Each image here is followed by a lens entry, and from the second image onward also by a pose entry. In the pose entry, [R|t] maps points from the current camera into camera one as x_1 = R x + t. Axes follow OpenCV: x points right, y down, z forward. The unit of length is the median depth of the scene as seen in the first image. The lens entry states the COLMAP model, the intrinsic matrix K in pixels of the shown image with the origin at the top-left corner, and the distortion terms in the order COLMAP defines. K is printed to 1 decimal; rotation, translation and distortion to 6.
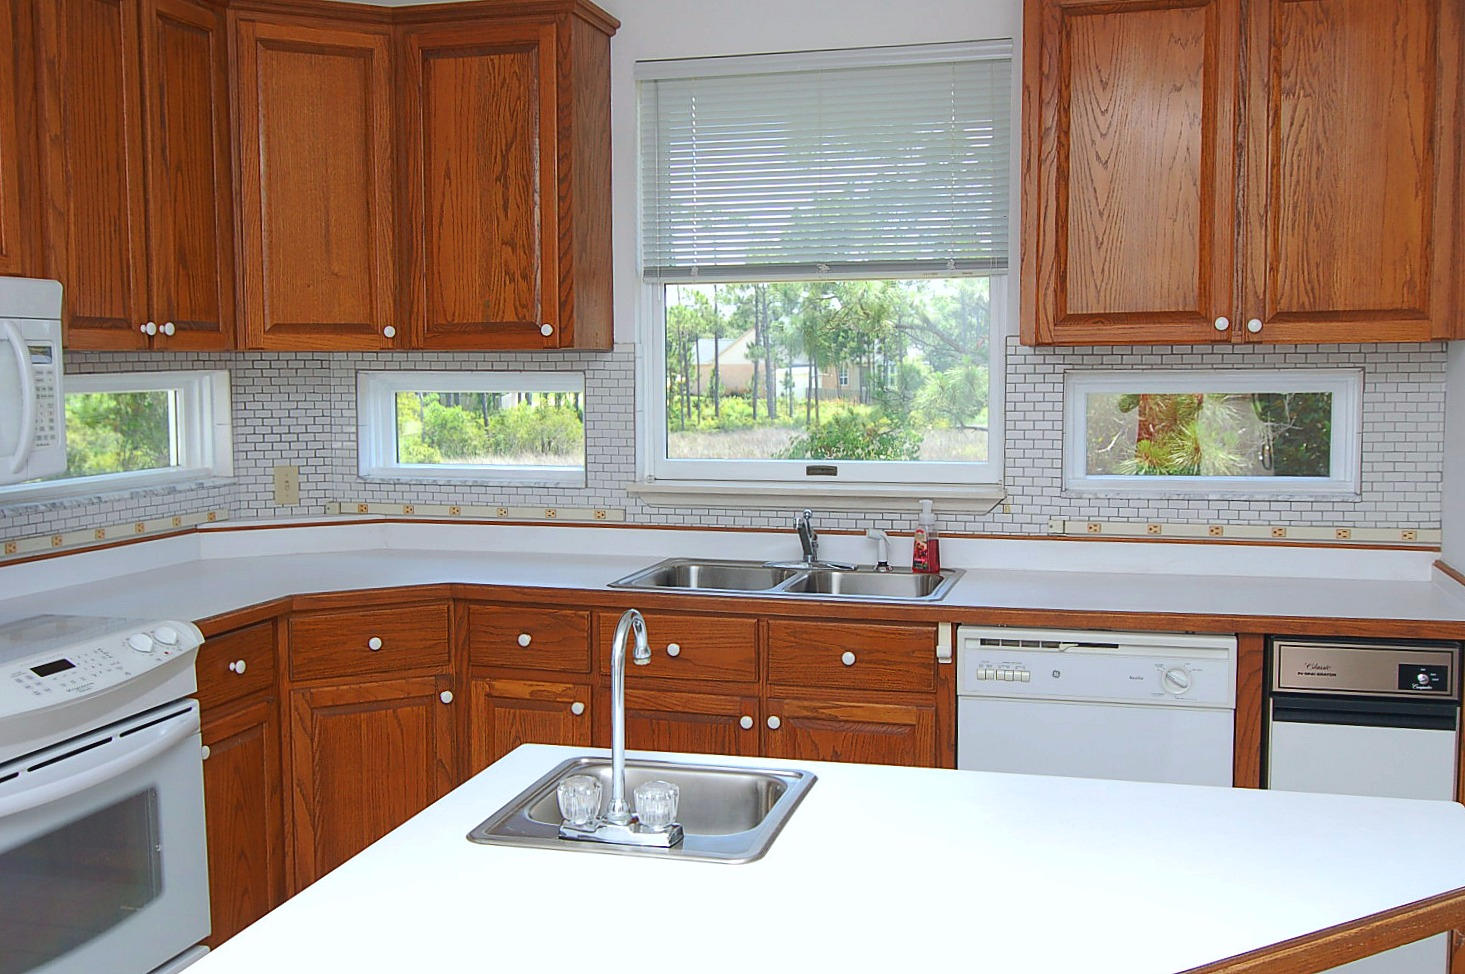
lens RADIAL K [[1514.6, 0, 732.5], [0, 1514.6, 487.0], [0, 0, 1]] dist [0.002355, 0.012784]
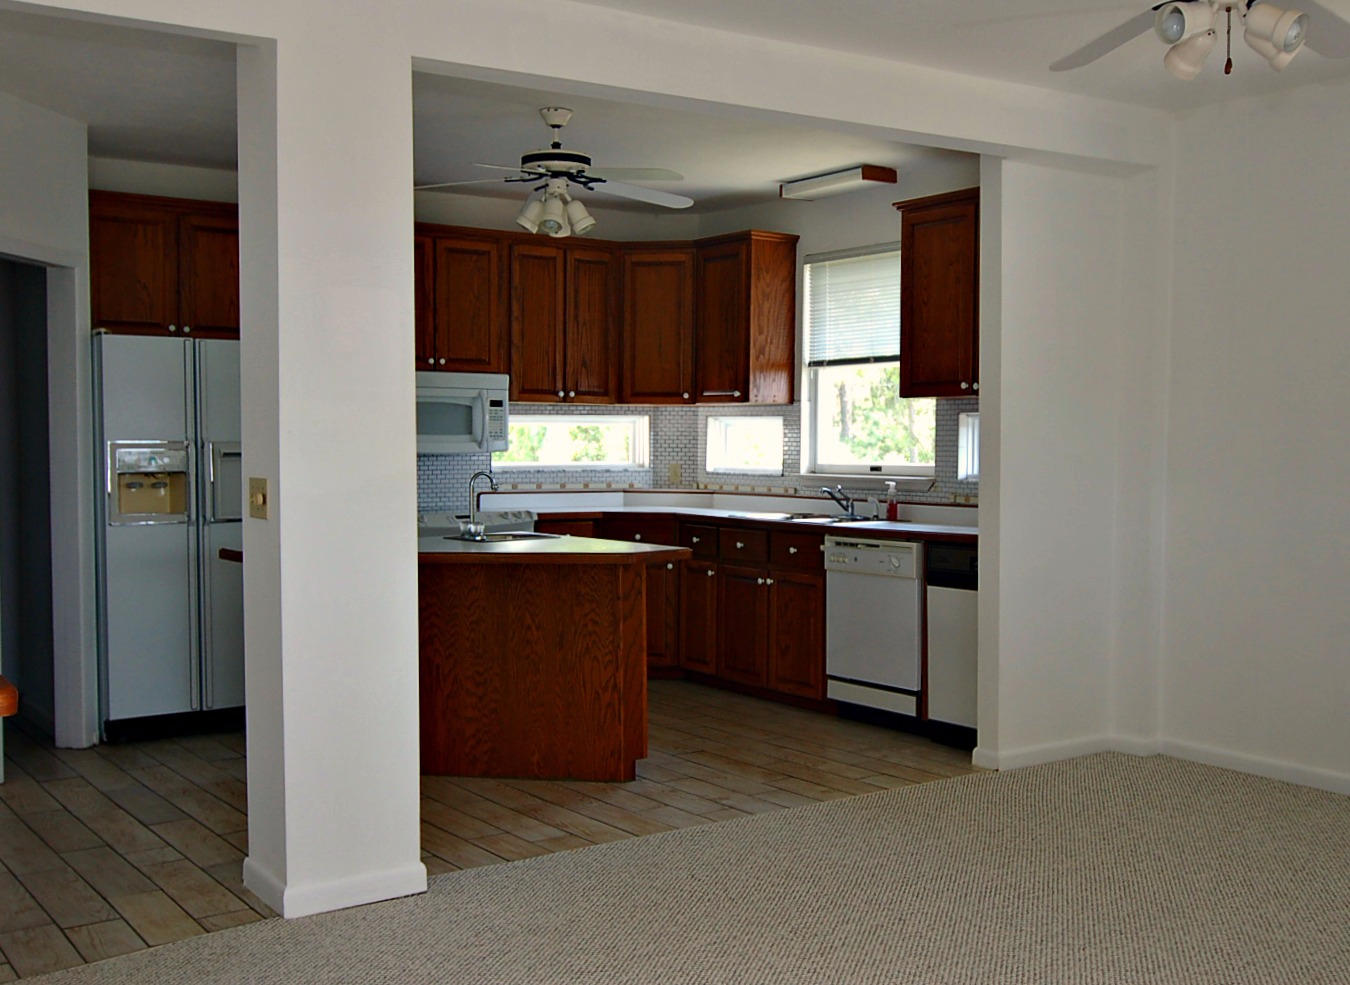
lens RADIAL K [[1522.4, 0, 715.9], [0, 1522.4, 492.8], [0, 0, 1]] dist [0.006318, 0.001842]
pose [[0.780130, 0.030201, -0.624889, 1.194234], [-0.063293, 0.997519, -0.030806, 0.098023], [0.622408, 0.063584, 0.780106, -0.630027]]
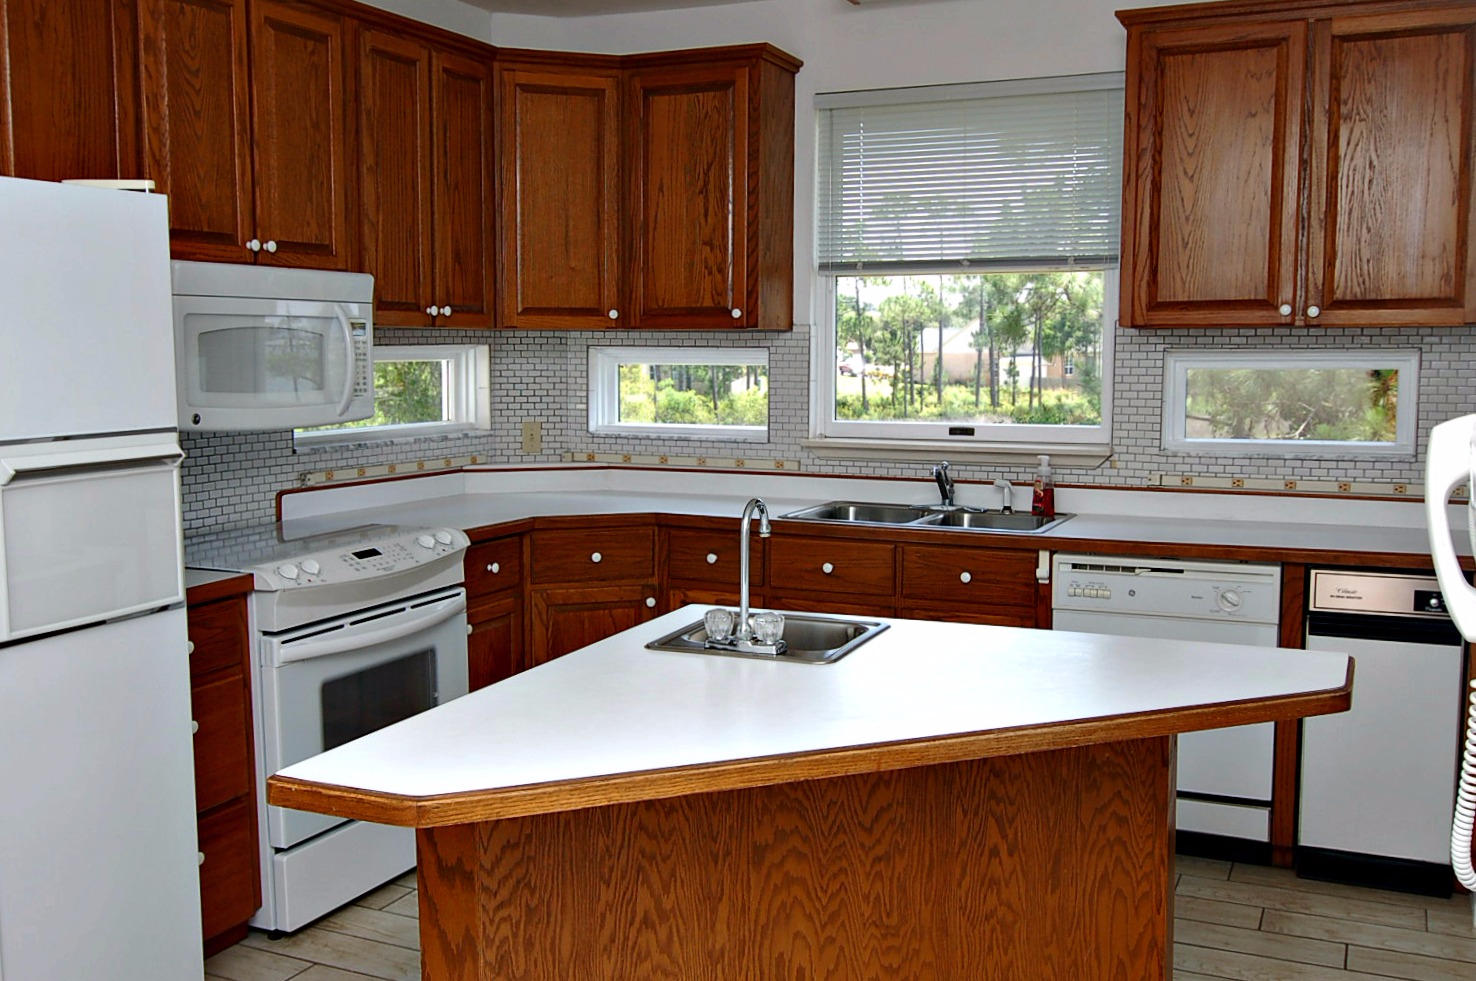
lens RADIAL K [[1488.8, 0, 738.0], [0, 1488.8, 490.5], [0, 0, 1]] dist [-0.004940, 0.028168]
pose [[0.988931, 0.021868, -0.146756, 0.064634], [-0.020201, 0.999714, 0.012836, 0.027507], [0.146995, -0.009729, 0.989089, -0.222488]]
